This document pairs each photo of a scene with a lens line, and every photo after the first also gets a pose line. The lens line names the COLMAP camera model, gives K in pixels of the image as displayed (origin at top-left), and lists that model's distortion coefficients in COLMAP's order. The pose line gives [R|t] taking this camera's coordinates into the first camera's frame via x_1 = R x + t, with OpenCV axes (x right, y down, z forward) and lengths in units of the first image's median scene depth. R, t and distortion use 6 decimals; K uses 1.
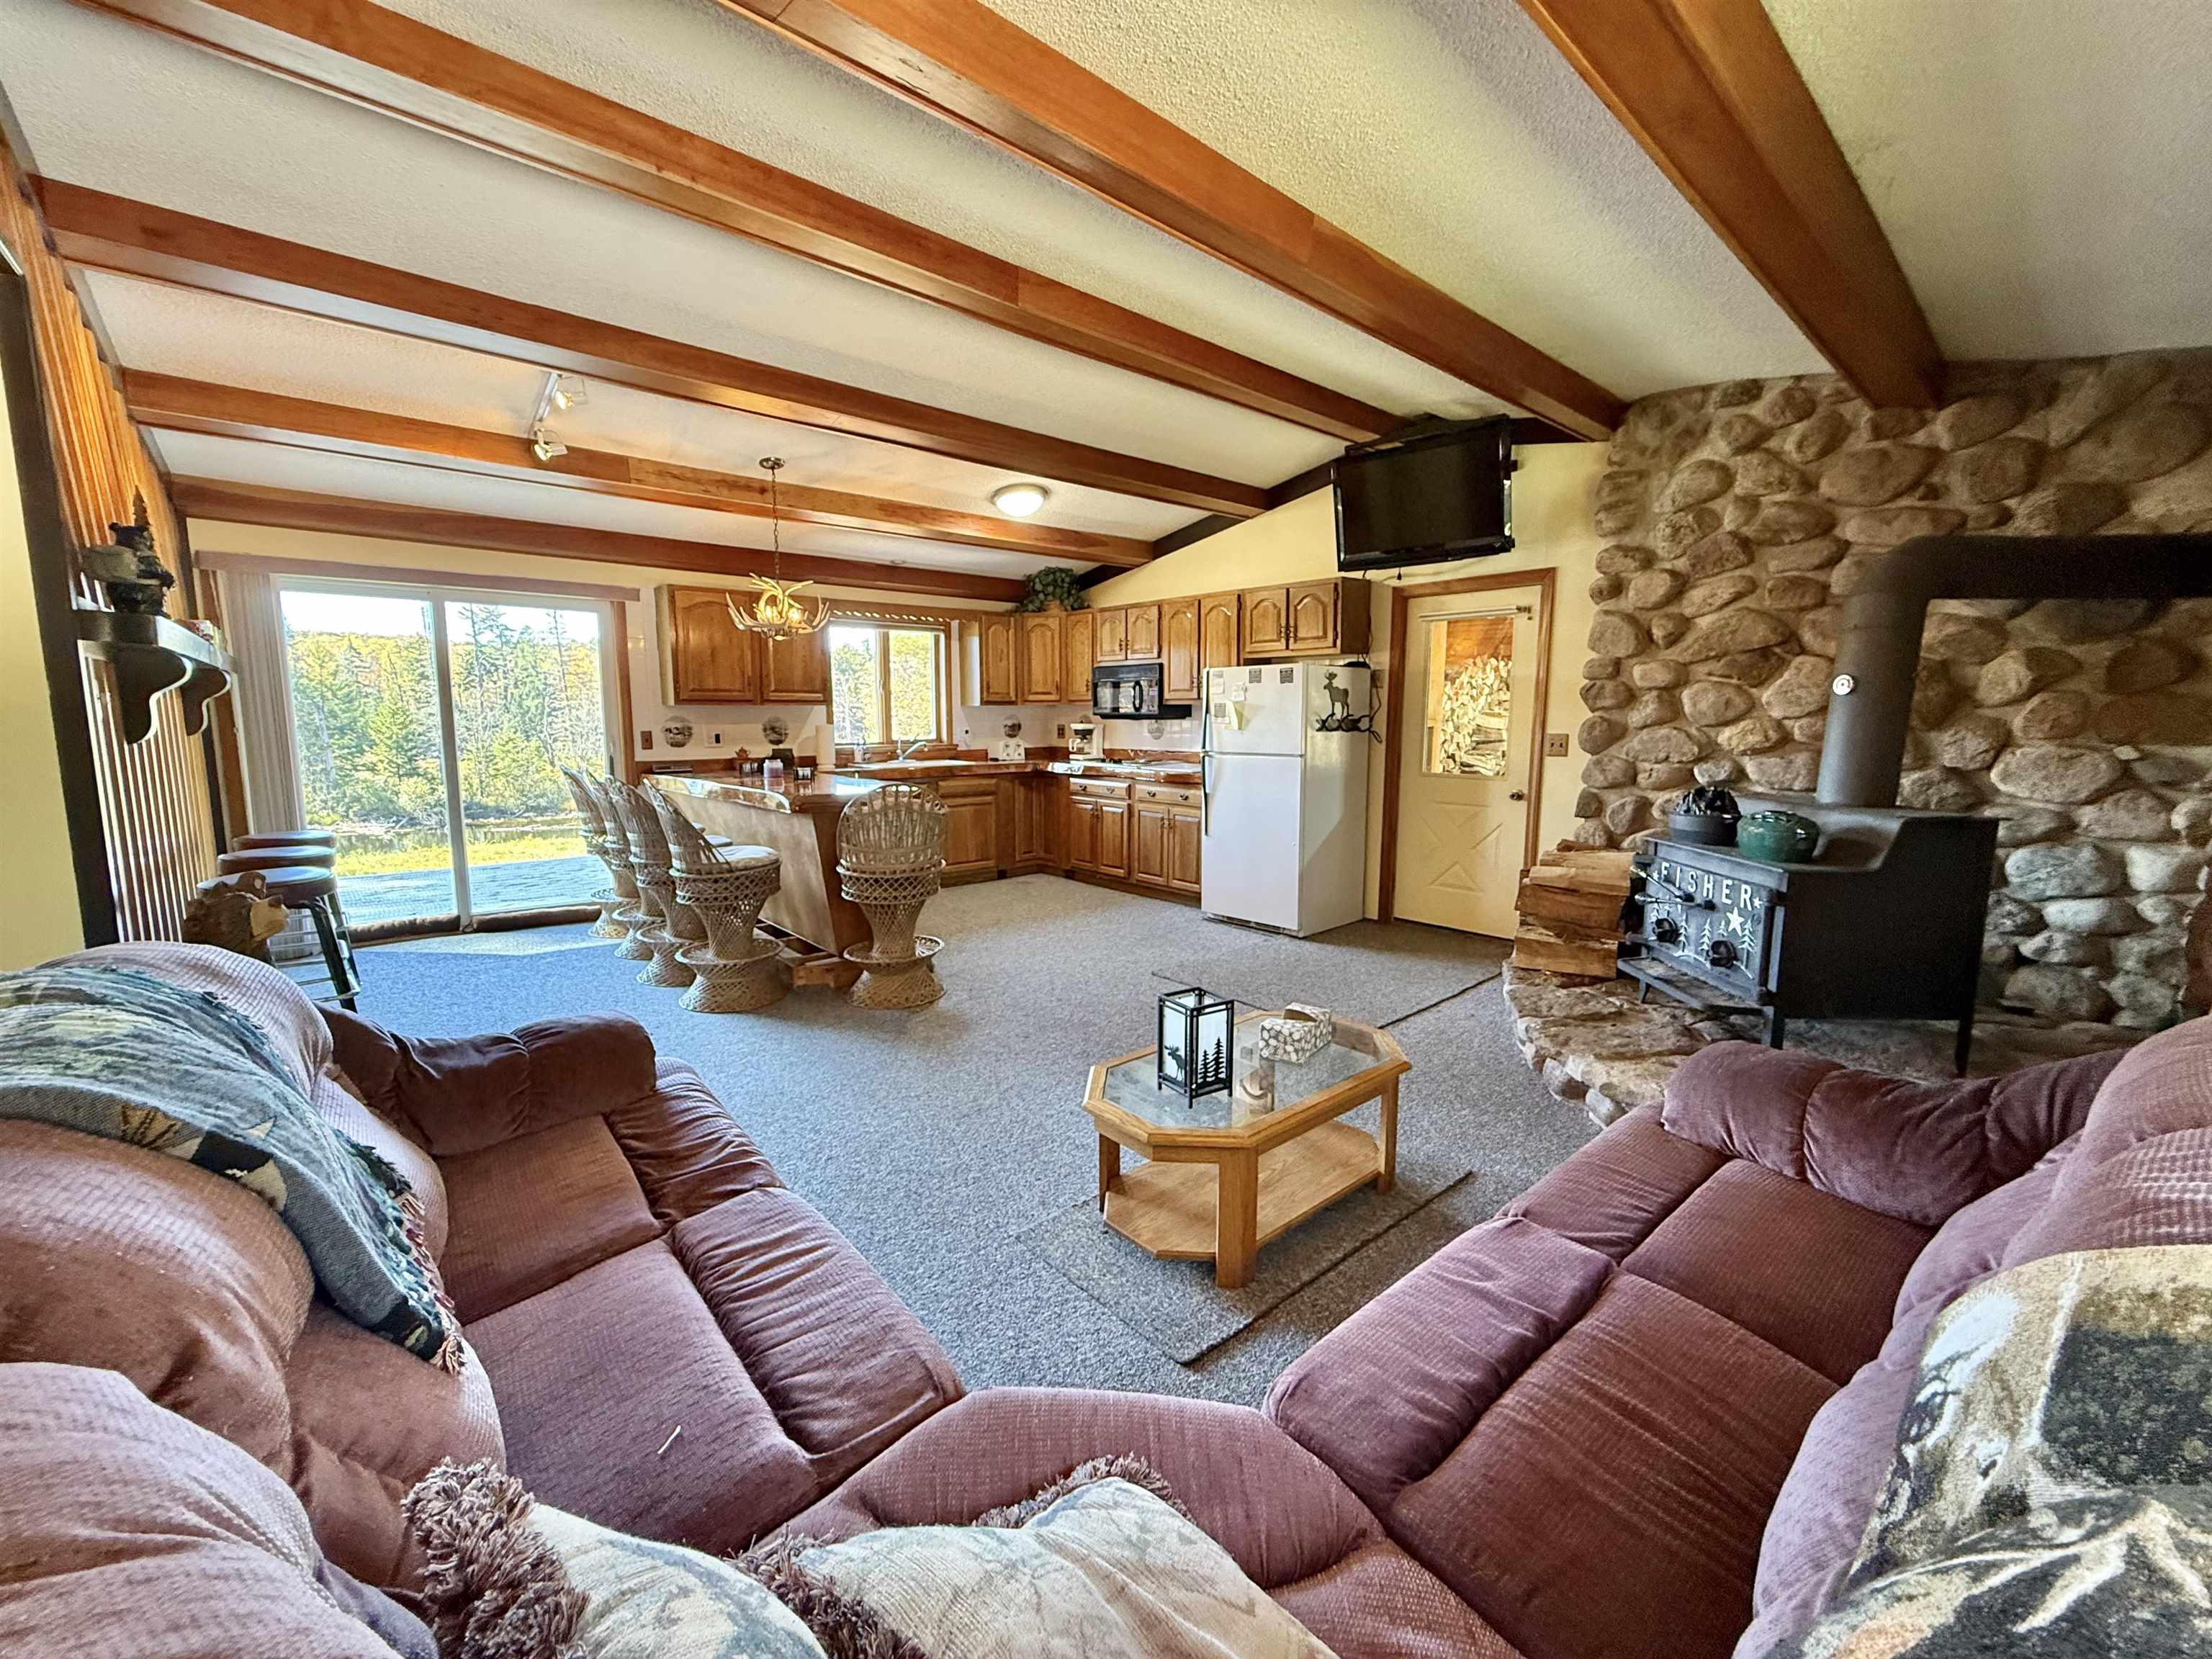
lens RADIAL K [[880.3, 0, 1102.2], [0, 880.3, 832.3], [0, 0, 1]] dist [-0.001784, 0.000654]
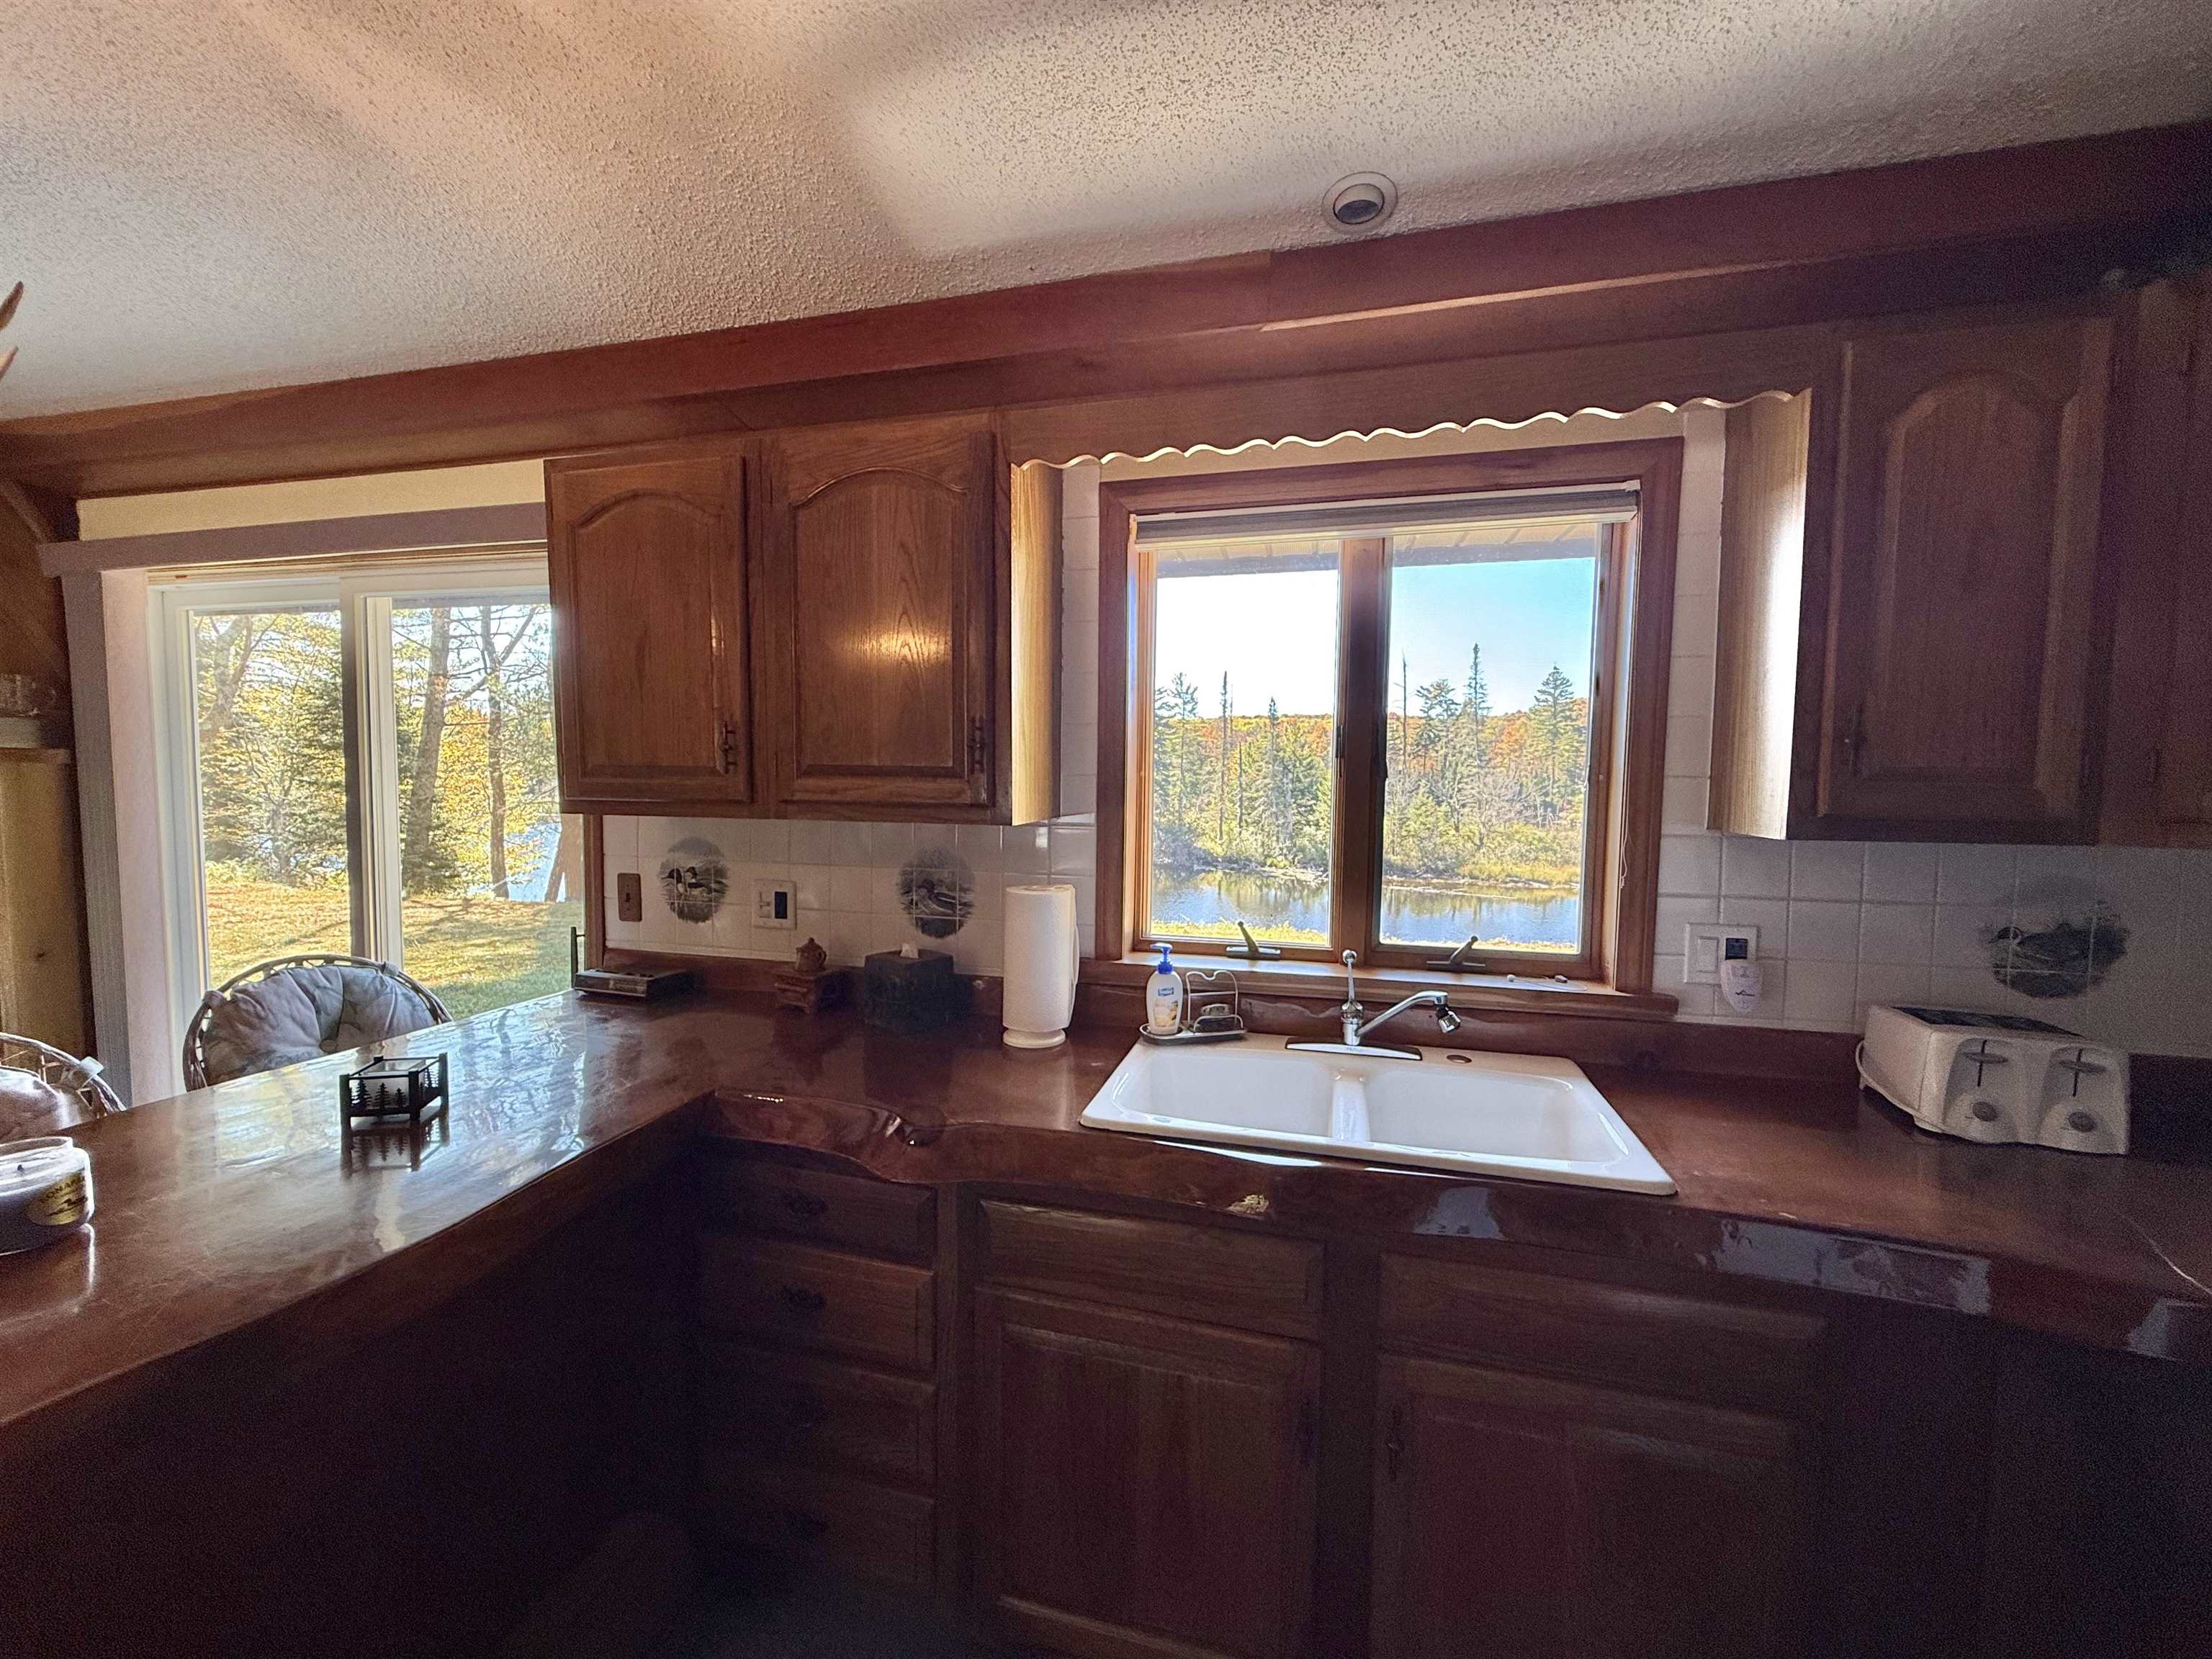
lens RADIAL K [[880.3, 0, 1110.5], [0, 880.3, 836.8], [0, 0, 1]] dist [-0.001784, 0.000654]
pose [[0.570016, 0.064077, -0.819132, -0.093992], [-0.121092, 0.992619, -0.006617, -0.173134], [0.812662, 0.102962, 0.573568, 1.067076]]
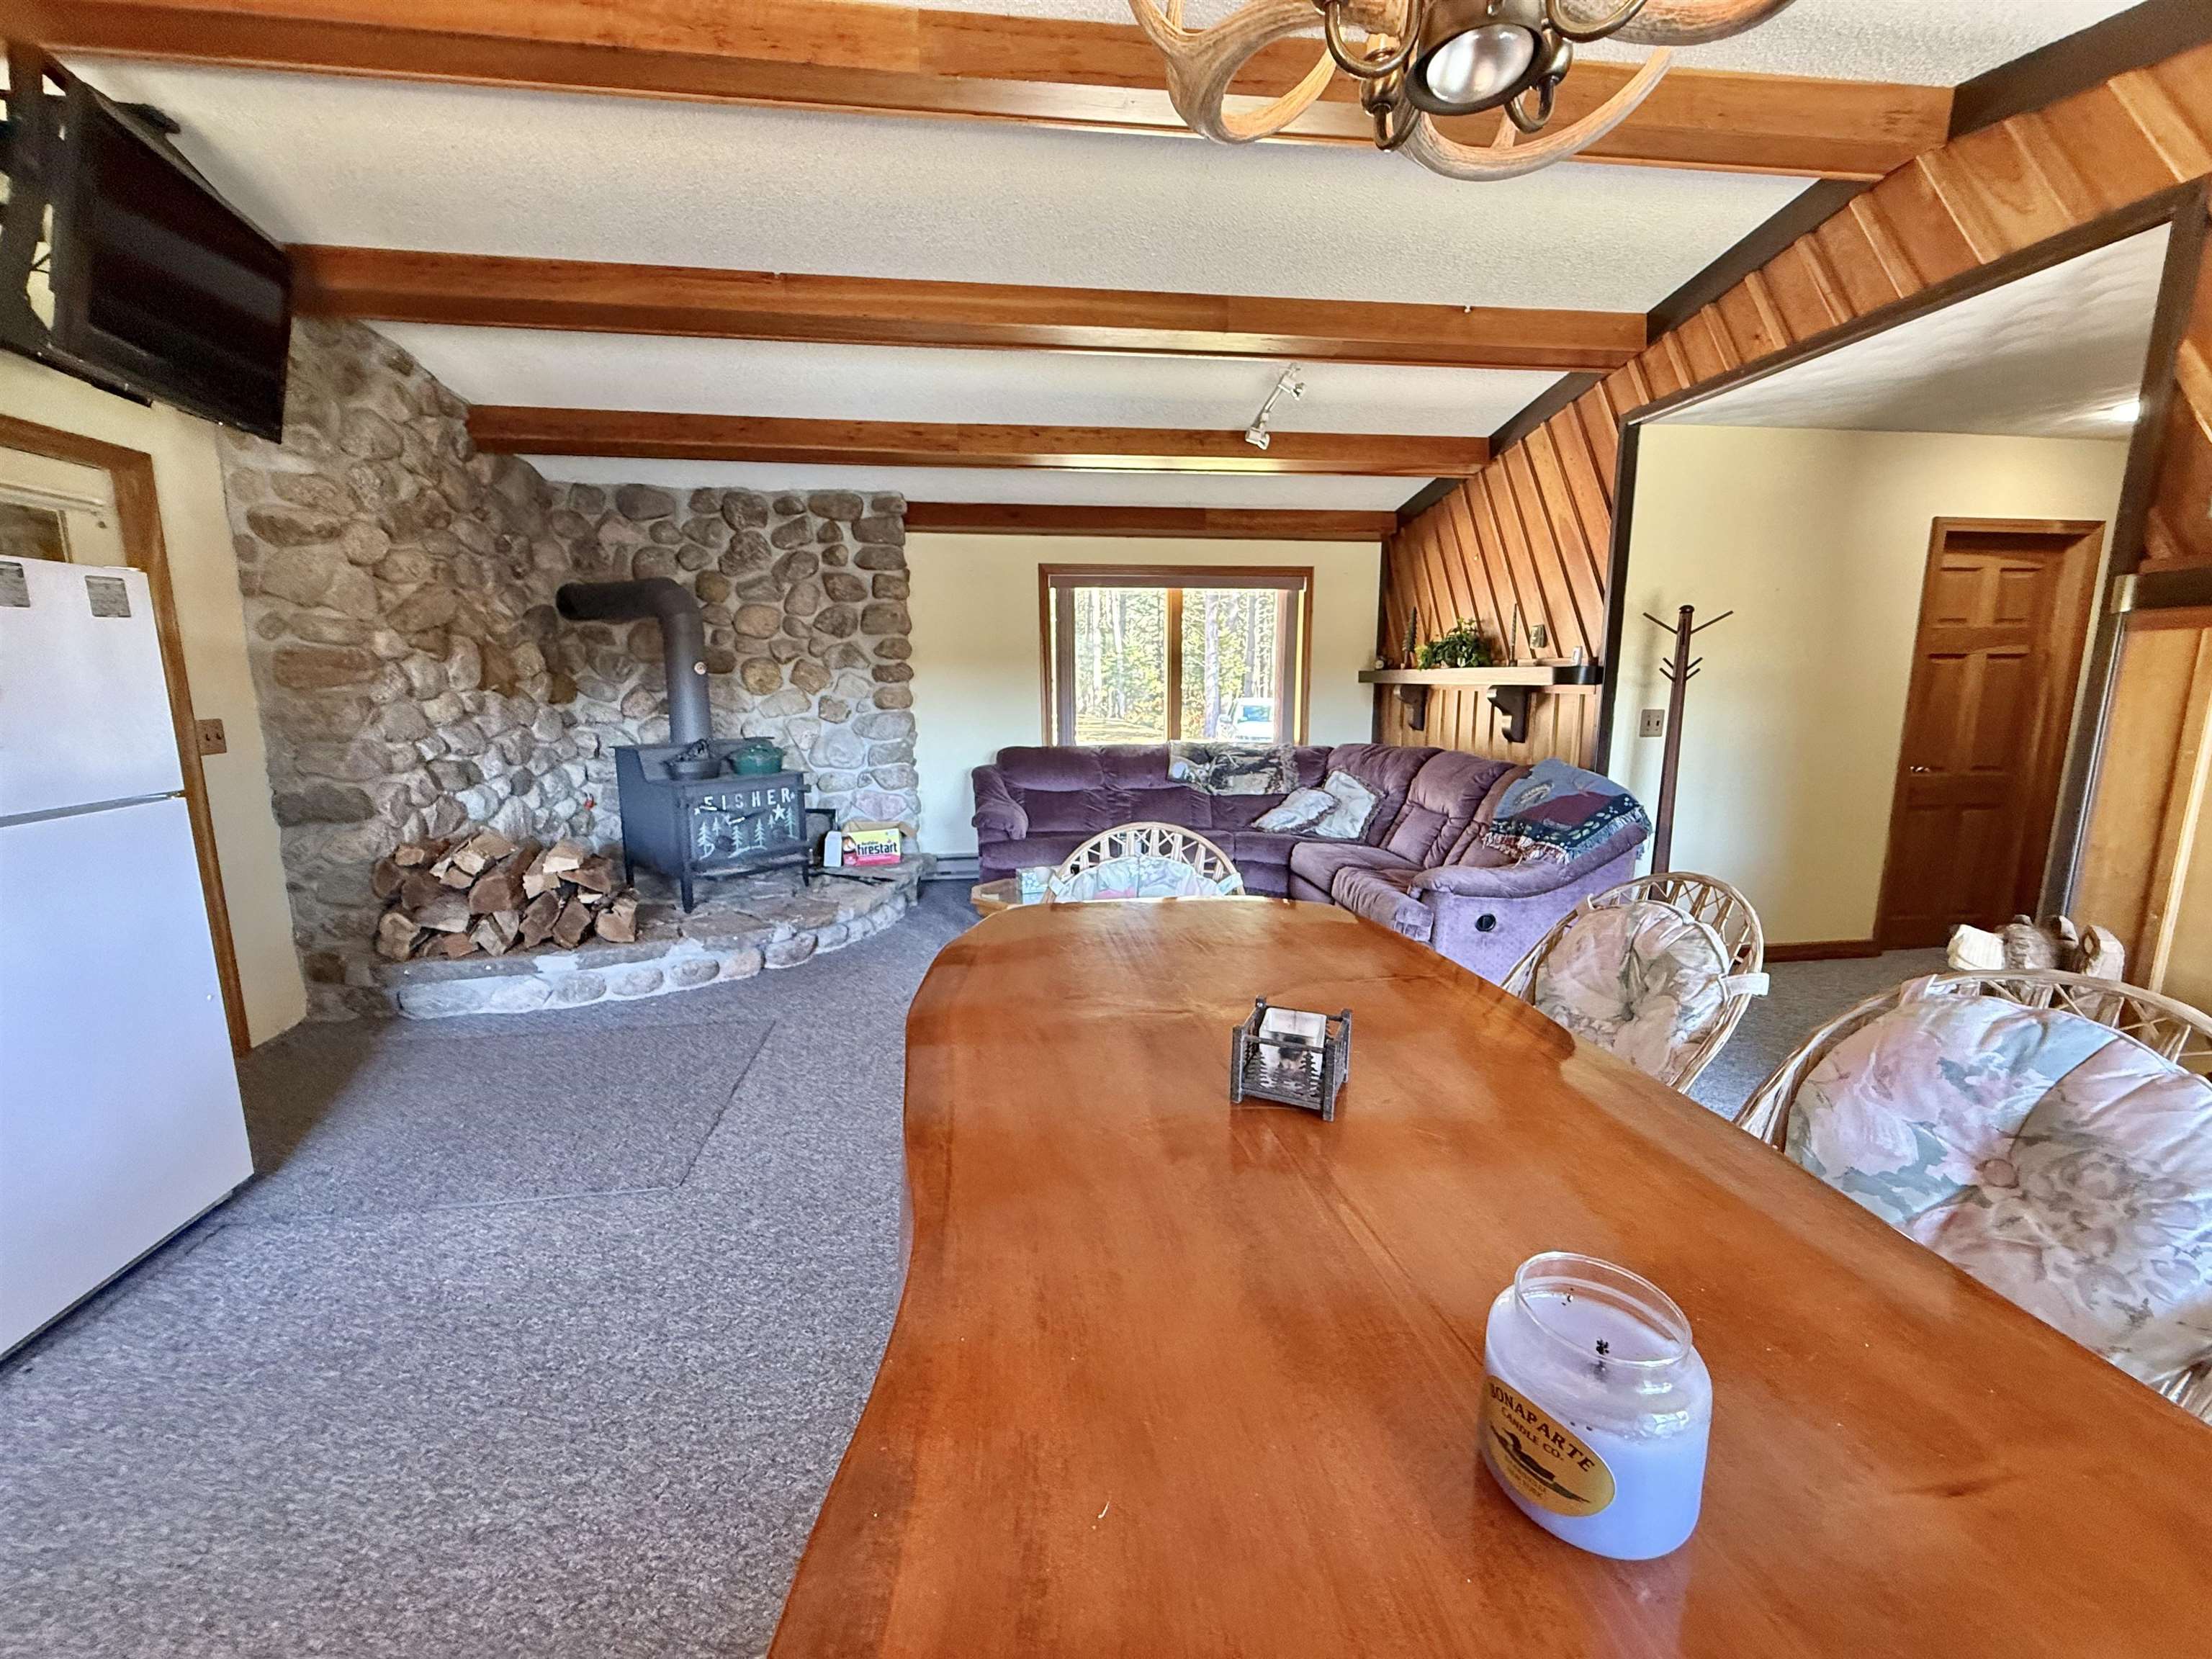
lens RADIAL K [[880.3, 0, 1103.7], [0, 880.3, 826.8], [0, 0, 1]] dist [-0.001784, 0.000654]
pose [[-0.835836, -0.091657, 0.541273, -0.370741], [0.072156, 0.959068, 0.273829, -0.151966], [-0.544216, 0.267933, -0.795010, 1.073920]]
